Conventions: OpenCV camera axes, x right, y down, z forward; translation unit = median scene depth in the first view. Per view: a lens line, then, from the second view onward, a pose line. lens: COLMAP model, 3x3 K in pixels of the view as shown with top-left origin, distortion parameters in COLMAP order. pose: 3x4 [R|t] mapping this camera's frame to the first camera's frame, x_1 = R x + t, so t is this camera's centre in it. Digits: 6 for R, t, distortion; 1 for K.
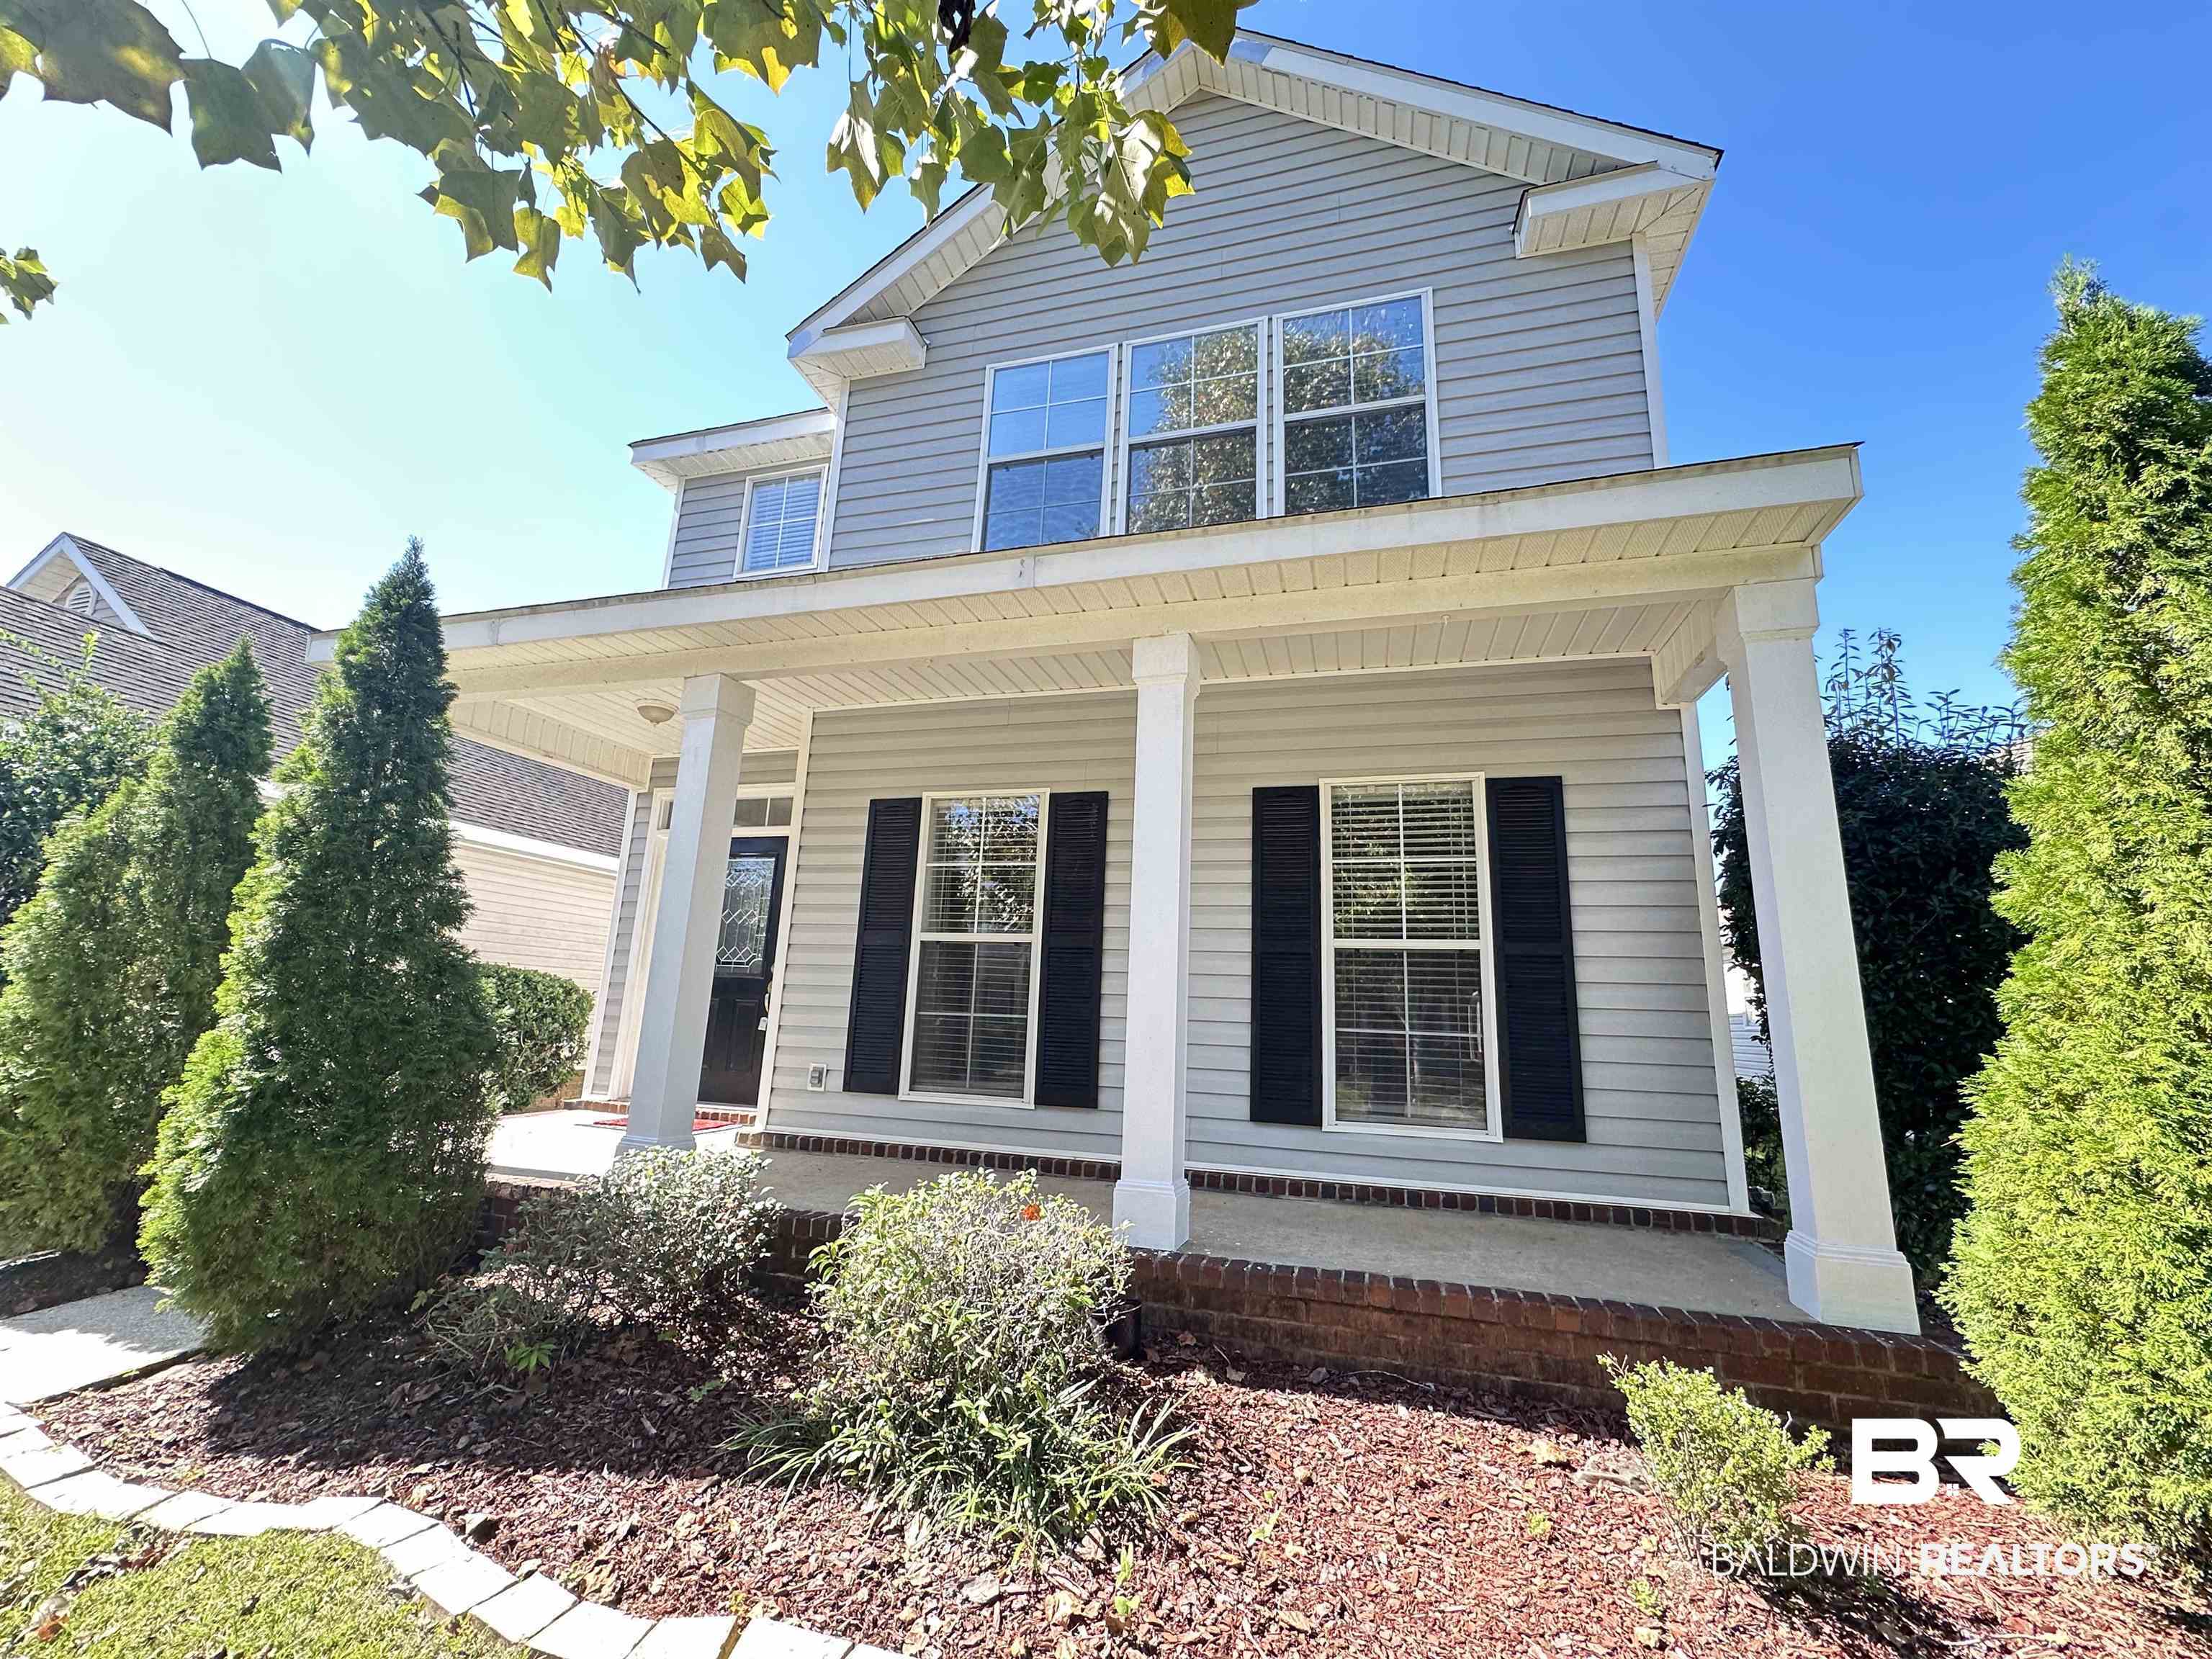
lens RADIAL K [[888.6, 0, 1099.2], [0, 888.6, 833.2], [0, 0, 1]] dist [0.002462, -0.000120]
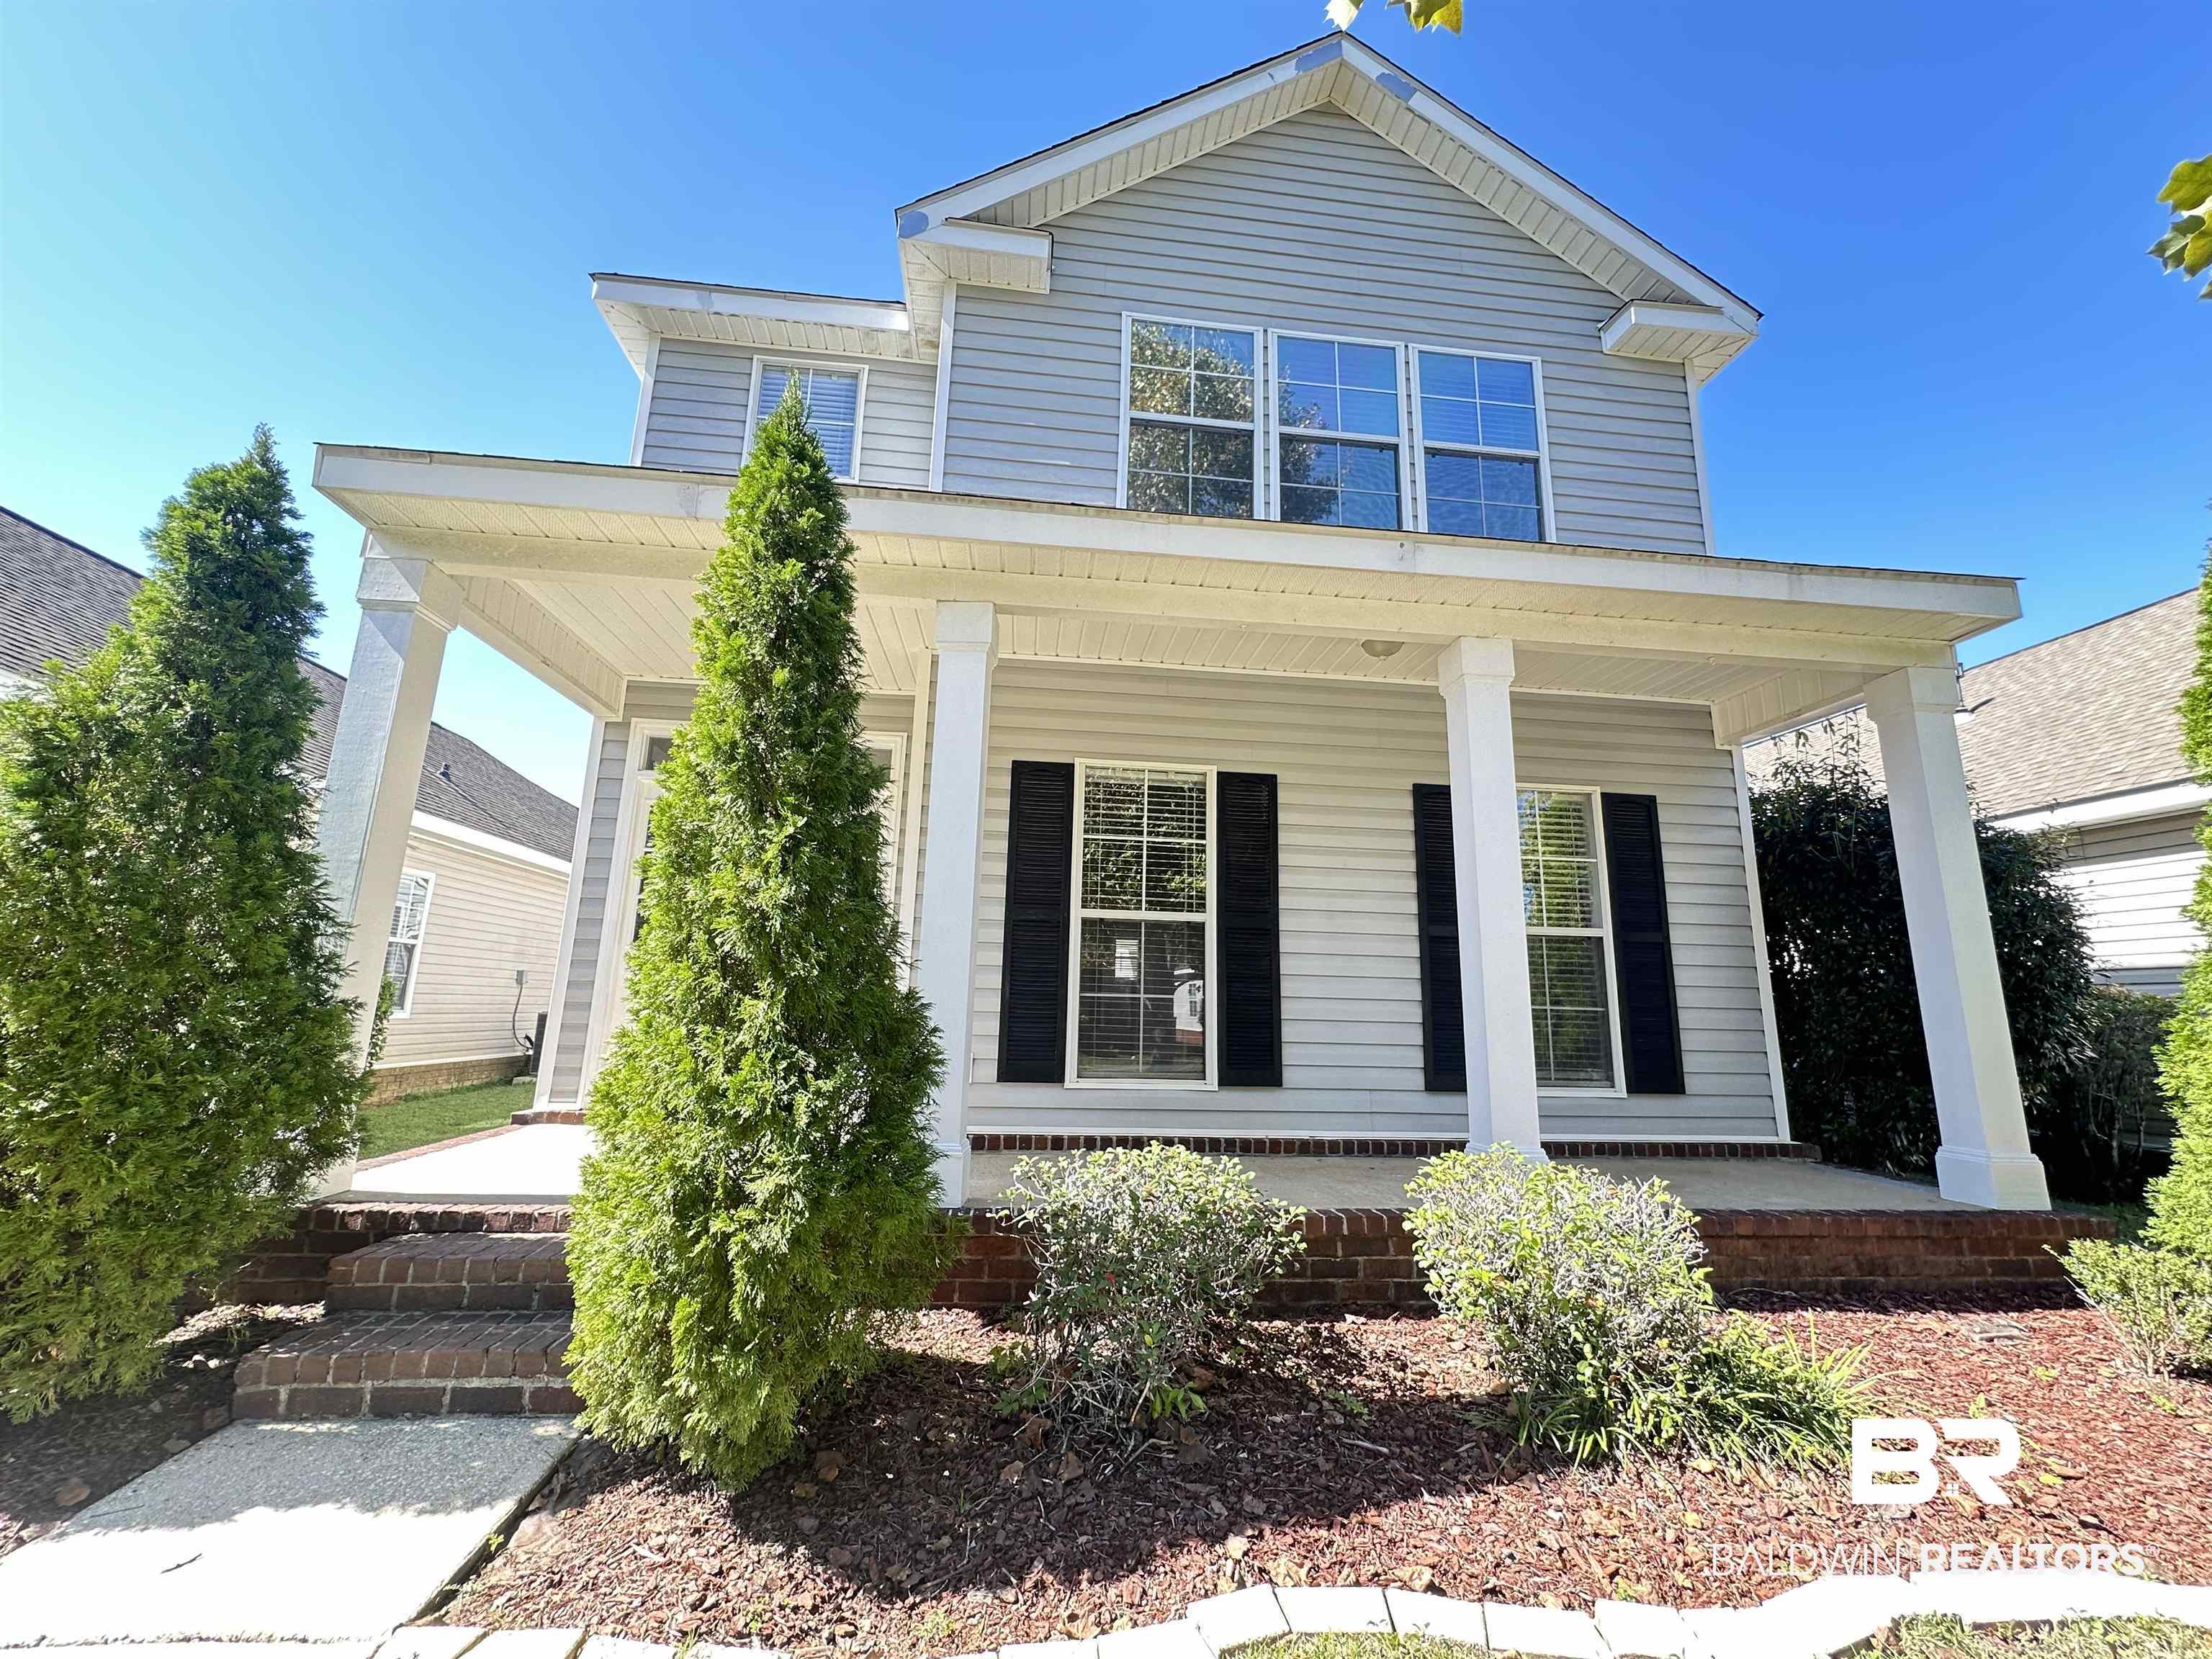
lens RADIAL K [[888.6, 0, 1102.9], [0, 888.6, 824.3], [0, 0, 1]] dist [0.002462, -0.000120]
pose [[0.926670, 0.059930, 0.371067, -0.519270], [-0.068651, 0.997587, 0.010325, 0.011866], [-0.369553, -0.035042, 0.928549, 0.119981]]
